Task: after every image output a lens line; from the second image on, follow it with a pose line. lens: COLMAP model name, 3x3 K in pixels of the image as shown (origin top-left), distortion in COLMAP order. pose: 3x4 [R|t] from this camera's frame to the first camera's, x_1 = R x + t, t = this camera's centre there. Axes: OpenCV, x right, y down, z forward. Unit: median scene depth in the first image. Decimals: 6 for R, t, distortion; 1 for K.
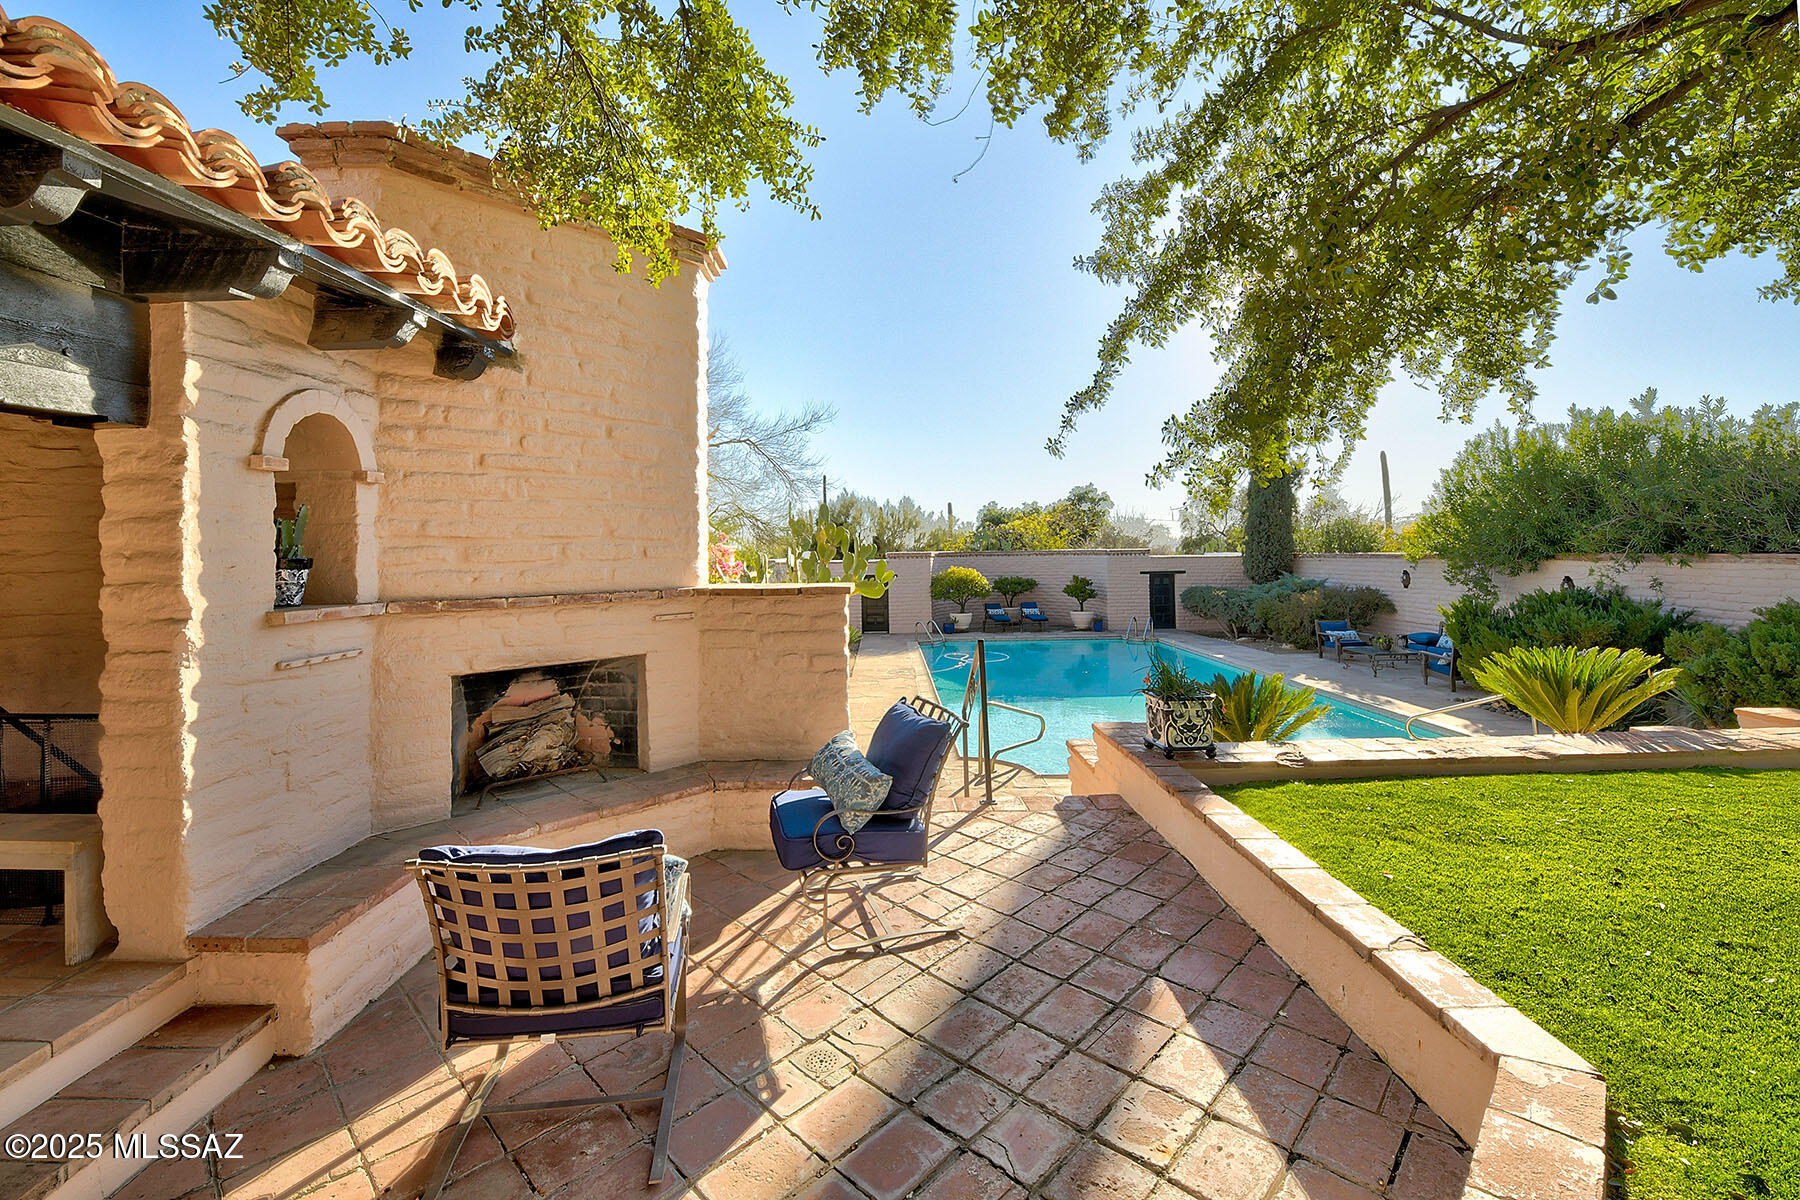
lens RADIAL K [[738.7, 0, 899.7], [0, 738.7, 601.0], [0, 0, 1]] dist [-0.001900, -0.000322]
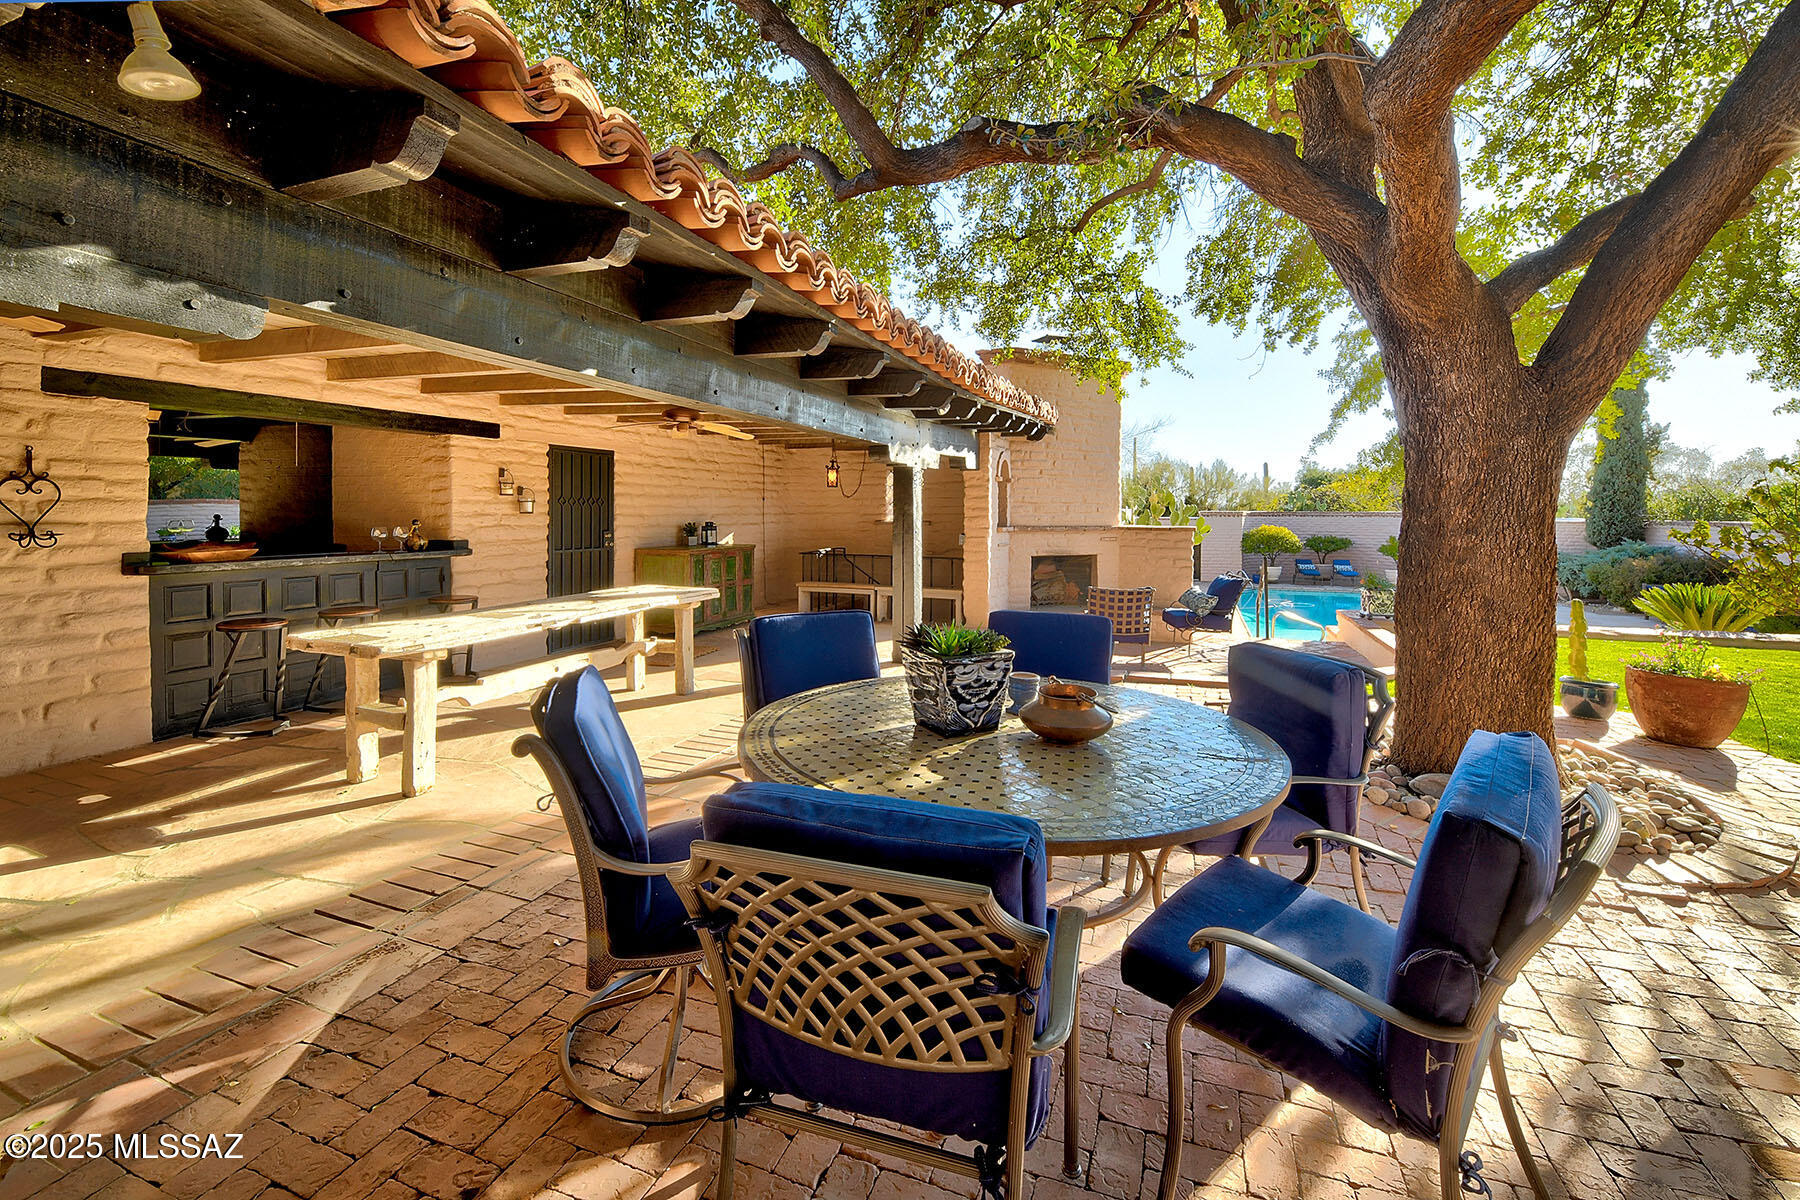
lens RADIAL K [[738.7, 0, 900.0], [0, 738.7, 515.2], [0, 0, 1]] dist [-0.001900, -0.000322]
pose [[0.922514, 0.021486, -0.385364, -0.031976], [-0.043067, 0.997944, -0.047458, 0.080814], [0.383552, 0.060377, 0.921543, -1.259299]]
